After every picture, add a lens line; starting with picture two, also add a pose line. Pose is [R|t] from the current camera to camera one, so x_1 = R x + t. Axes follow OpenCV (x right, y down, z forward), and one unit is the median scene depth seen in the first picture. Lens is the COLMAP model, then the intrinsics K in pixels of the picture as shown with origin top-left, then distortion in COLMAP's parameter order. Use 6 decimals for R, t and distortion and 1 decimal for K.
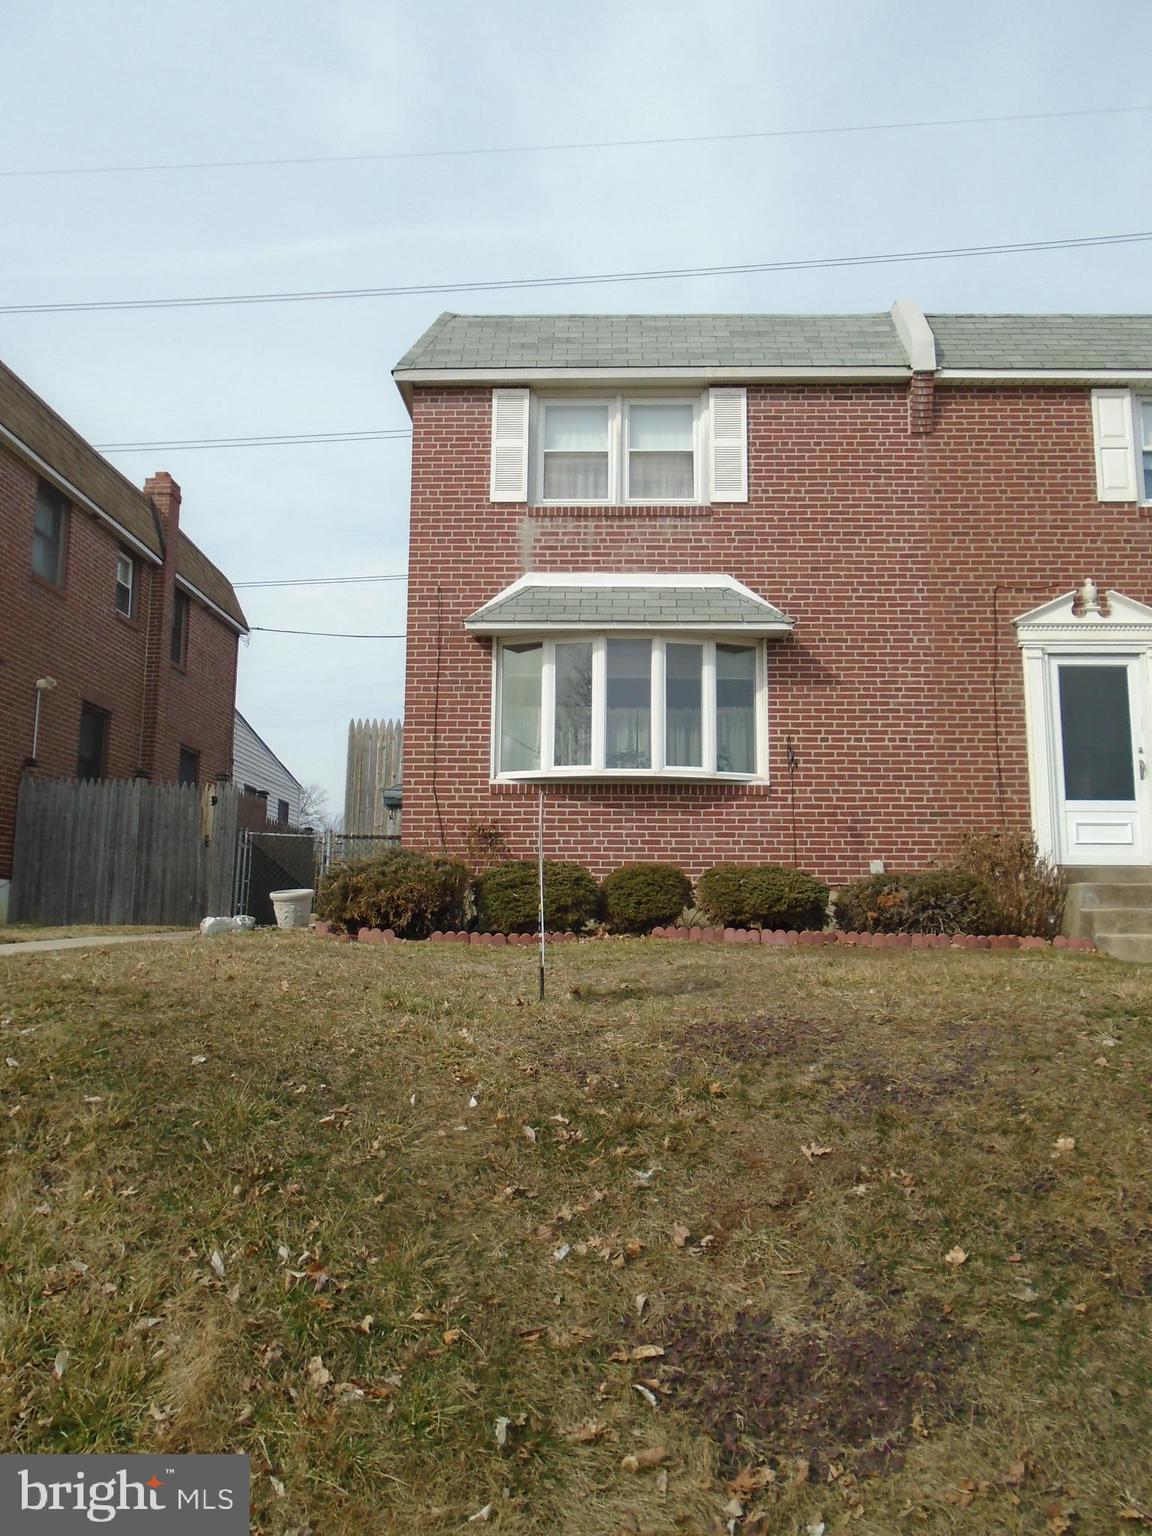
lens RADIAL K [[1181.8, 0, 570.3], [0, 1181.8, 768.5], [0, 0, 1]] dist [-0.031474, 0.018127]
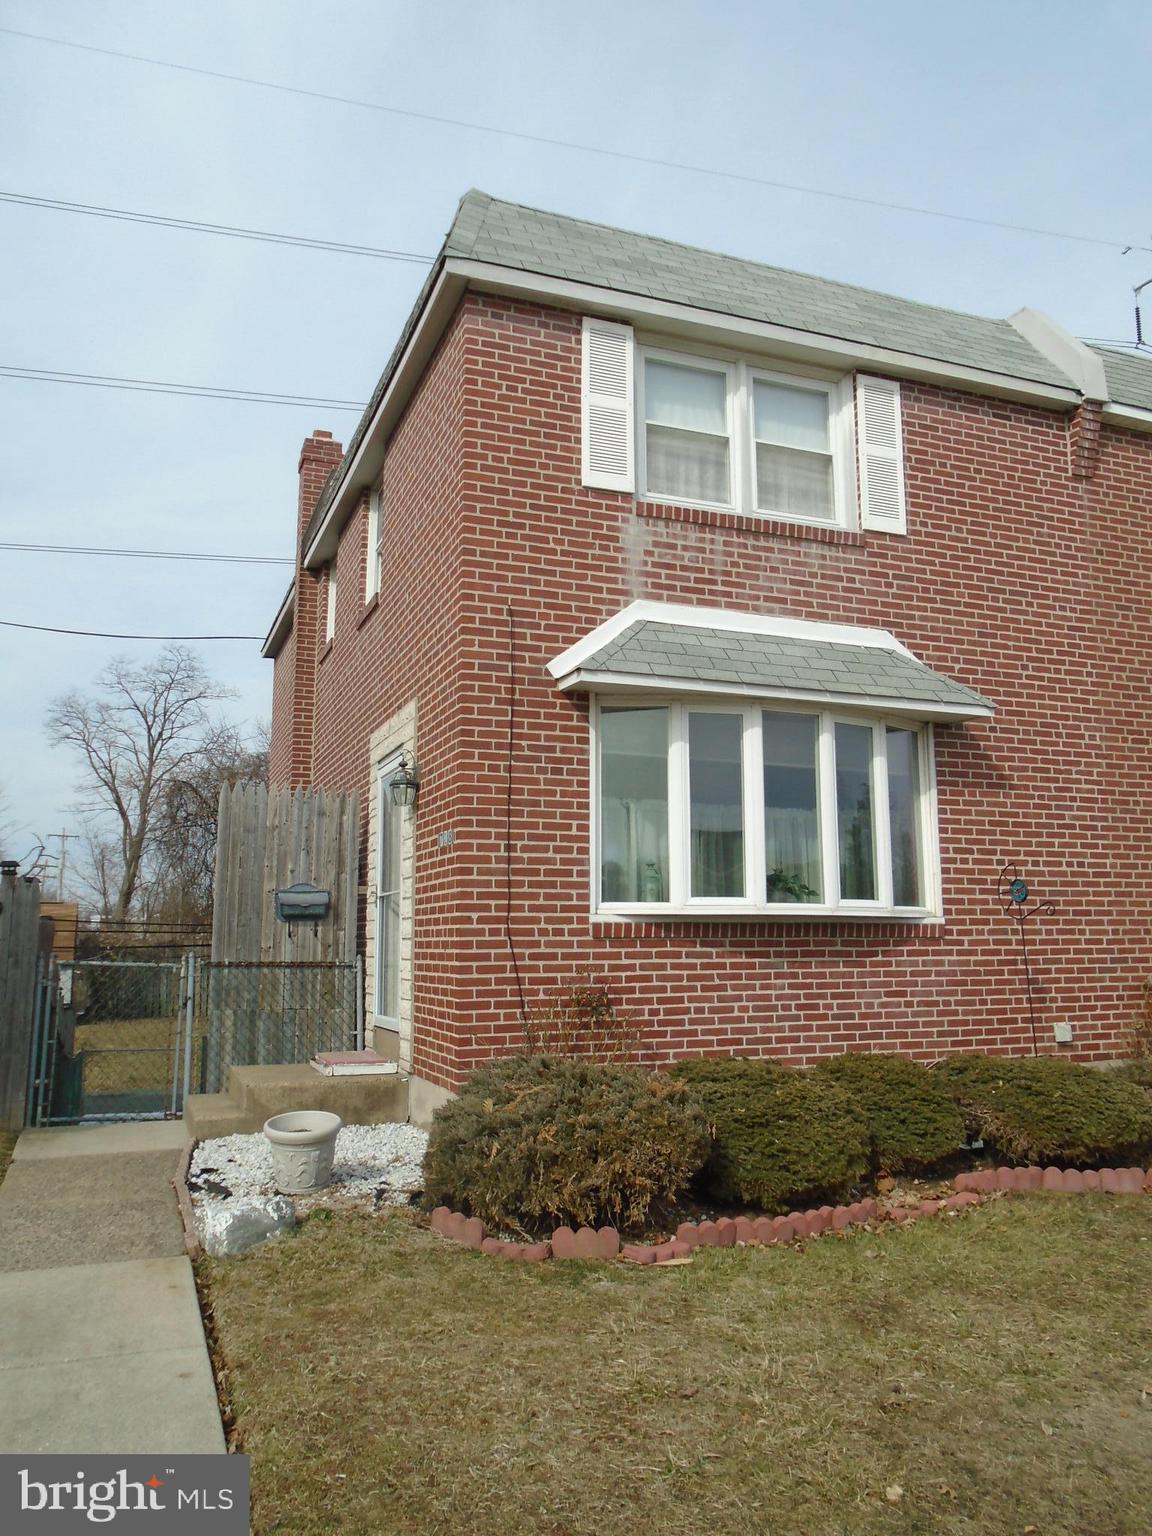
lens RADIAL K [[1181.8, 0, 577.9], [0, 1181.8, 764.4], [0, 0, 1]] dist [-0.031474, 0.018127]
pose [[0.919144, 0.049151, 0.390844, -0.326259], [-0.045714, 0.998791, -0.018101, -0.060009], [-0.391261, -0.001230, 0.920279, 0.404280]]
